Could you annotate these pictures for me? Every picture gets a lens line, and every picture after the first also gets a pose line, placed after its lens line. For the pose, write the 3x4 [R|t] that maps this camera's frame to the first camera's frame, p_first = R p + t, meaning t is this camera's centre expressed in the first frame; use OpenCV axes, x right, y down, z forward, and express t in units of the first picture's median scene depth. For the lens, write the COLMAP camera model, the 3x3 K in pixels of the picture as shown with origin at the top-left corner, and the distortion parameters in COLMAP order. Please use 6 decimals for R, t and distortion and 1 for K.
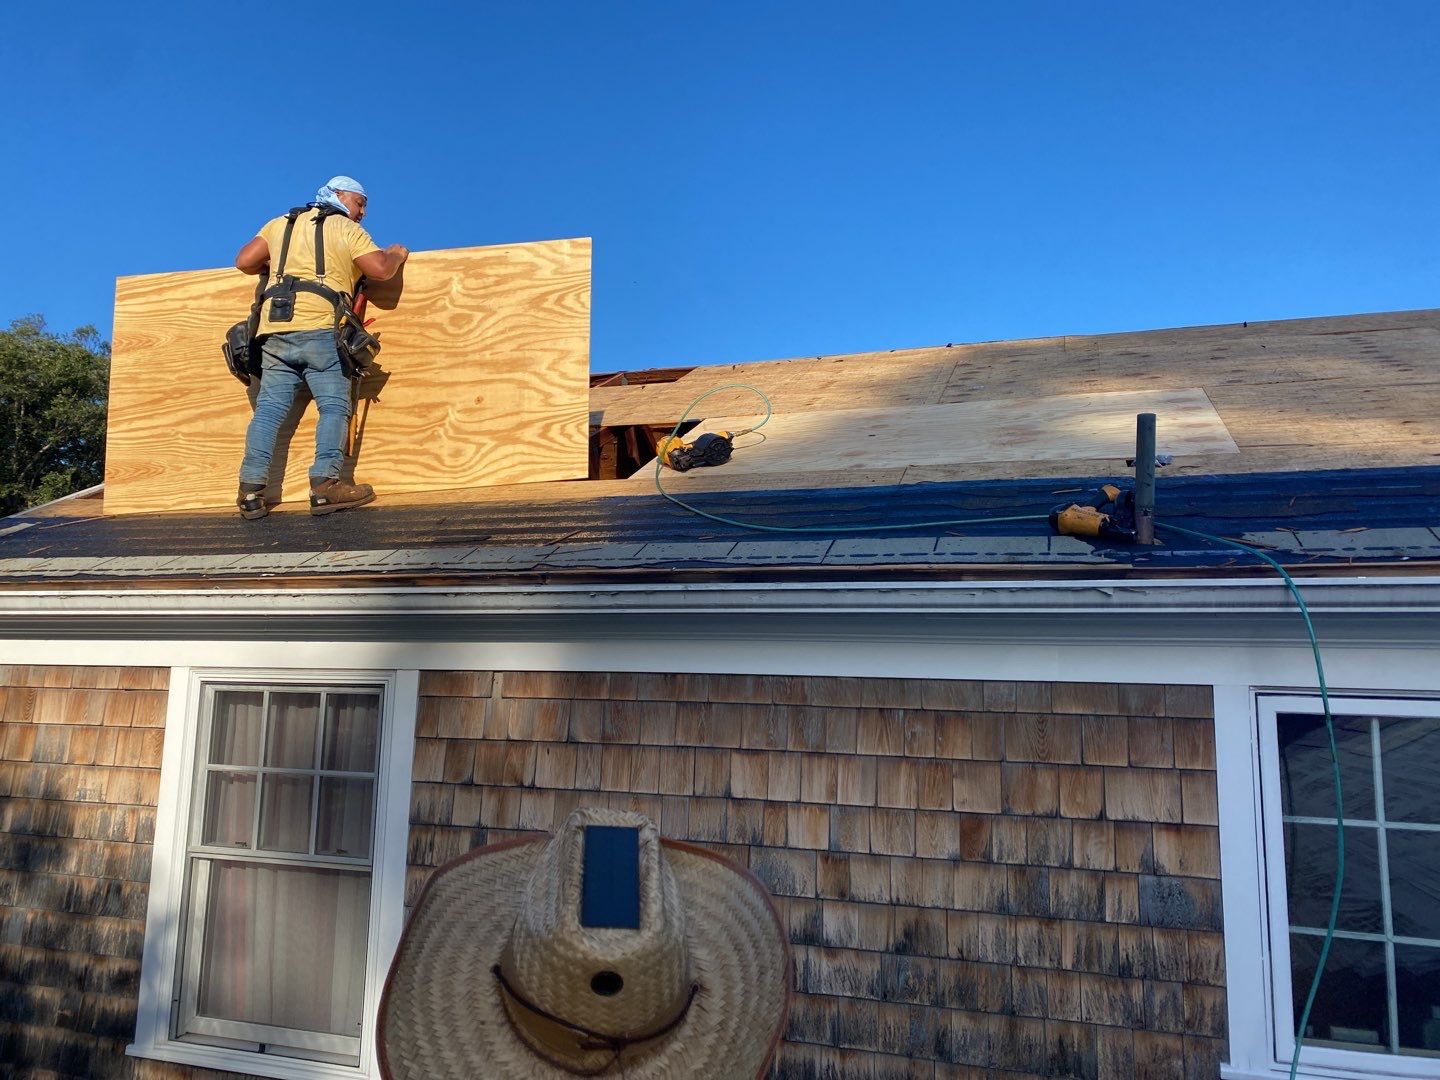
lens RADIAL K [[1104.7, 0, 693.4], [0, 1104.7, 508.2], [0, 0, 1]] dist [0.043429, -0.037424]
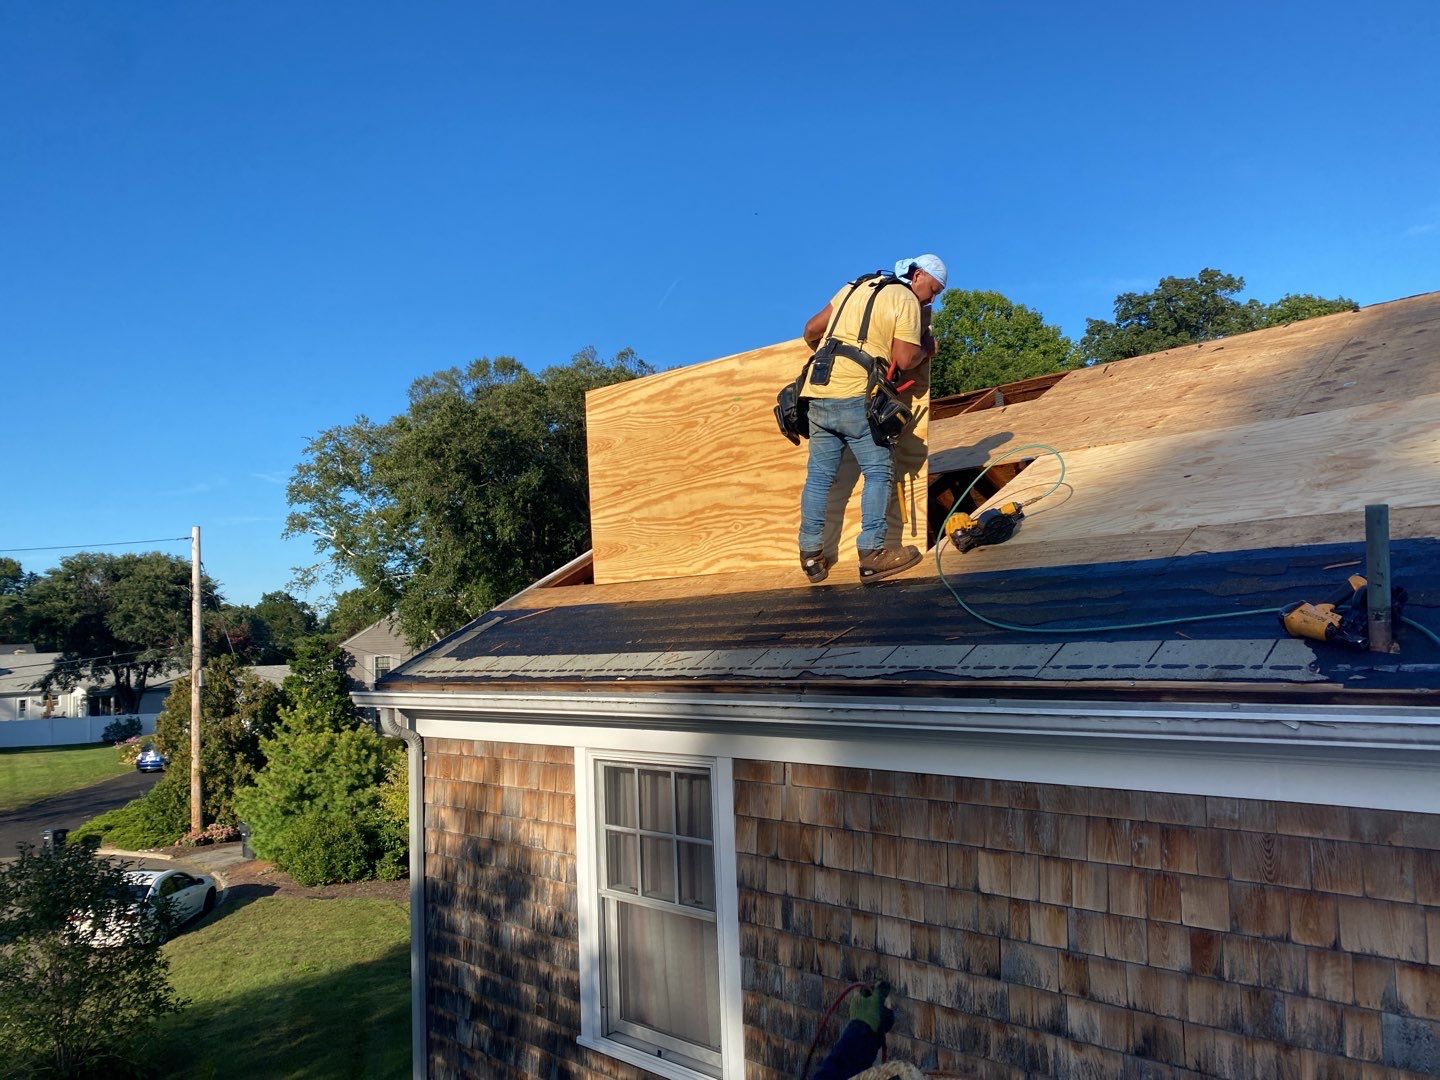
lens RADIAL K [[1104.7, 0, 706.7], [0, 1104.7, 545.5], [0, 0, 1]] dist [0.043429, -0.037424]
pose [[0.884876, -0.094981, -0.456041, 0.327514], [0.136325, 0.988932, 0.058550, -0.172164], [0.445433, -0.113980, 0.888030, -0.038734]]
